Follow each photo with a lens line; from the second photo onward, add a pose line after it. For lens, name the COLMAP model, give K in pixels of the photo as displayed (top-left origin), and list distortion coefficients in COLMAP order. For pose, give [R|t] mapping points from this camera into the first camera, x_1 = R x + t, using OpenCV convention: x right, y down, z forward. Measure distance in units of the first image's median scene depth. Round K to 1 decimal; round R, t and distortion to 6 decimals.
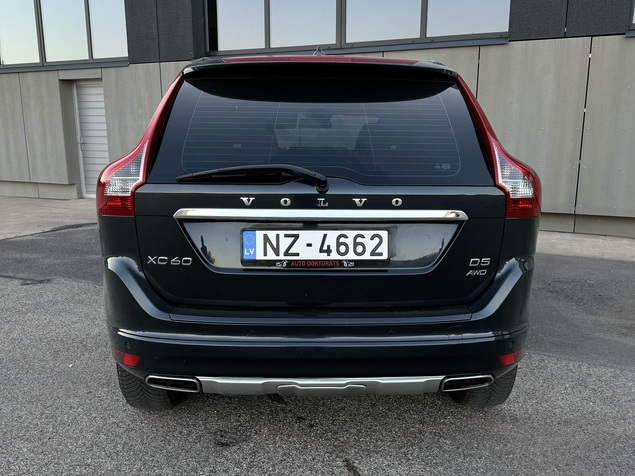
lens RADIAL K [[608.6, 0, 317.5], [0, 608.6, 238.0], [0, 0, 1]] dist [0.147469, -0.251836]
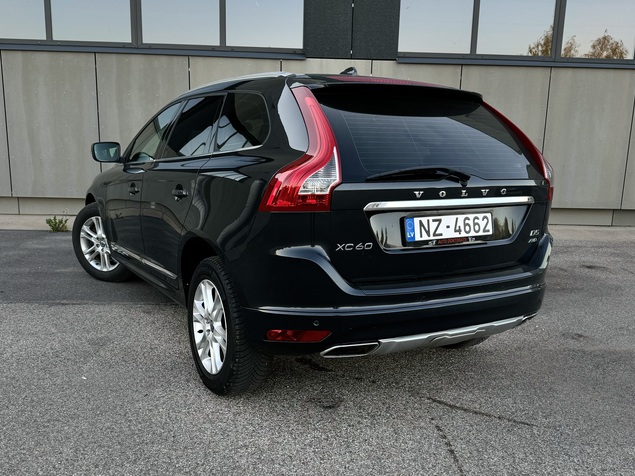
lens RADIAL K [[608.6, 0, 317.5], [0, 608.6, 238.0], [0, 0, 1]] dist [0.147469, -0.251836]
pose [[0.878860, -0.065182, 0.472605, -0.876334], [0.065883, 0.997713, 0.015087, -0.002761], [-0.472508, 0.017877, 0.881145, -0.019628]]
